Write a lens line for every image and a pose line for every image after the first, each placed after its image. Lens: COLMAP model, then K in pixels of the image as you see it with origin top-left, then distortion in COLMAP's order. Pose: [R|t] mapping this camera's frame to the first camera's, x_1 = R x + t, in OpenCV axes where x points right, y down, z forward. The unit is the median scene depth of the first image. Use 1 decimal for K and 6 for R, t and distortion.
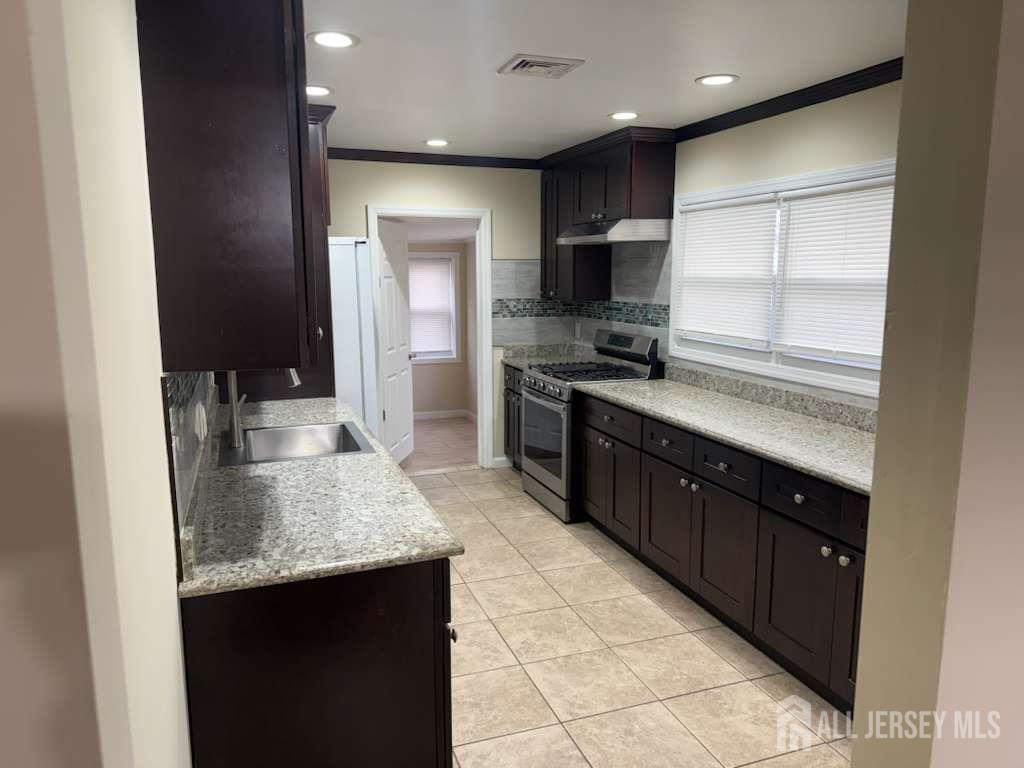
lens RADIAL K [[714.5, 0, 503.9], [0, 714.5, 384.1], [0, 0, 1]] dist [0.071710, -0.009765]
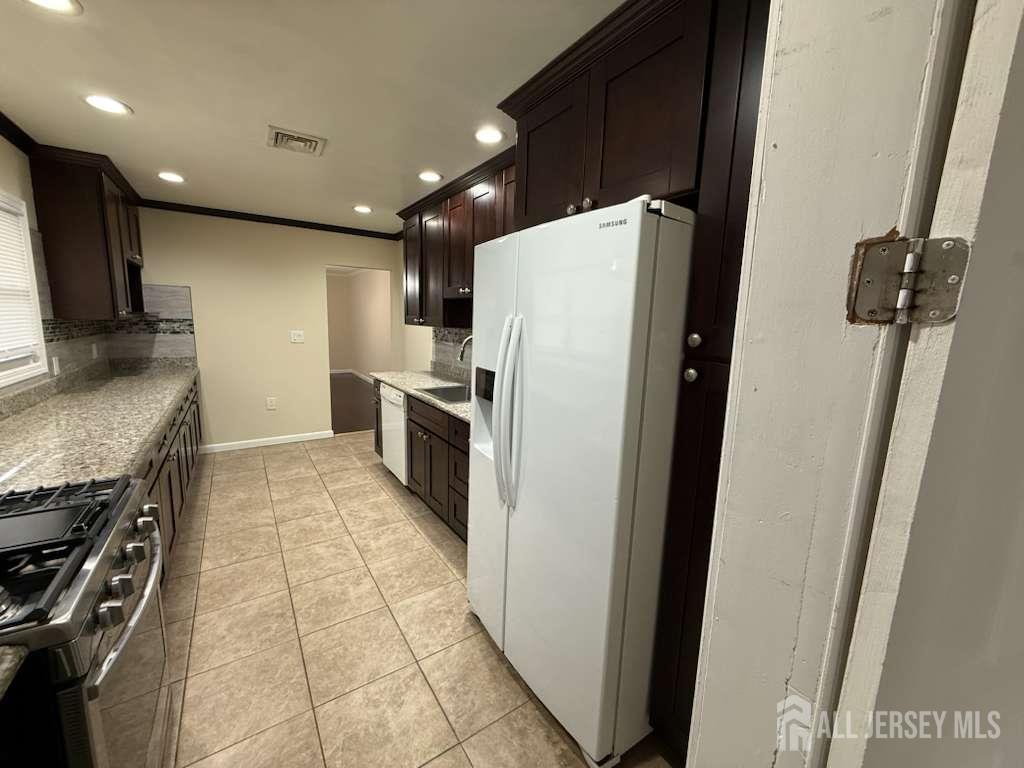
lens RADIAL K [[406.7, 0, 506.5], [0, 406.7, 382.8], [0, 0, 1]] dist [0.000788, -0.000653]
pose [[-0.969778, 0.012210, -0.243684, -0.100789], [-0.065053, 0.949654, 0.306472, -0.183055], [0.235157, 0.313062, -0.920159, 1.348672]]
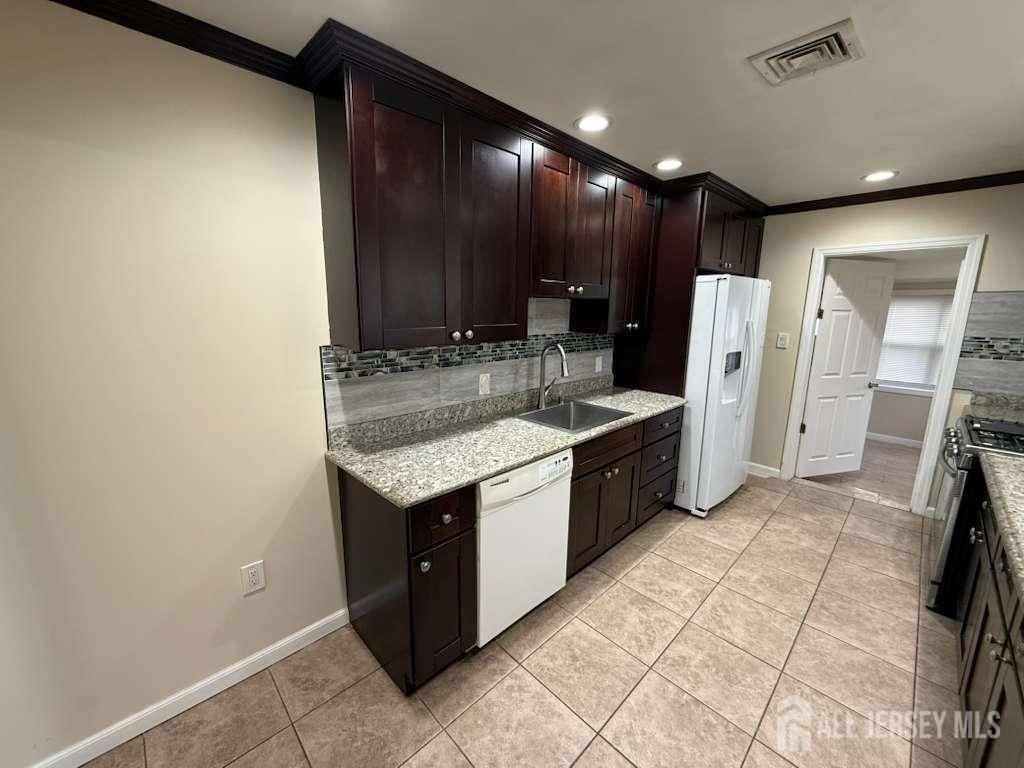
lens RADIAL K [[406.7, 0, 509.2], [0, 406.7, 384.4], [0, 0, 1]] dist [0.000788, -0.000653]
pose [[0.415924, 0.180516, -0.891303, 0.274326], [-0.155944, 0.979741, 0.125656, -0.045908], [0.895929, 0.086730, 0.435648, 0.354871]]
